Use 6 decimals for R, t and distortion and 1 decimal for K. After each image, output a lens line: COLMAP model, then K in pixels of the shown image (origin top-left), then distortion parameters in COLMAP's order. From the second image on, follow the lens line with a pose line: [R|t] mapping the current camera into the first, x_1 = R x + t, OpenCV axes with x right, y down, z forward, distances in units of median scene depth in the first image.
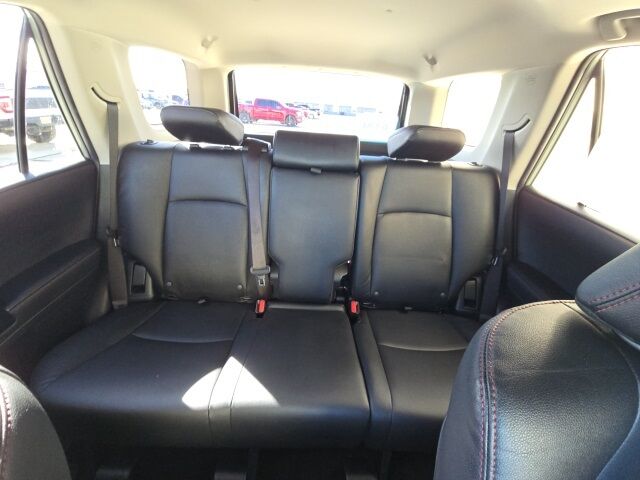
lens RADIAL K [[255.0, 0, 320.0], [0, 255.0, 240.0], [0, 0, 1]] dist [0.000673, 0.000151]
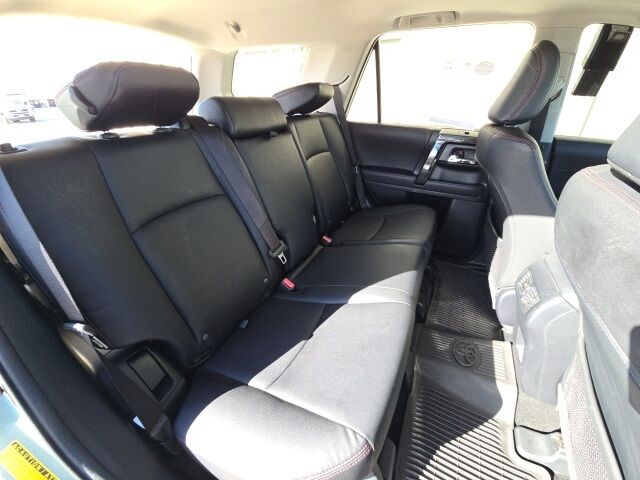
lens RADIAL K [[255.0, 0, 320.0], [0, 255.0, 240.0], [0, 0, 1]] dist [0.000673, 0.000151]
pose [[0.456674, -0.493782, 0.740019, -0.821412], [0.437389, 0.848966, 0.296560, -0.118171], [-0.774687, 0.188245, 0.603676, 0.290741]]
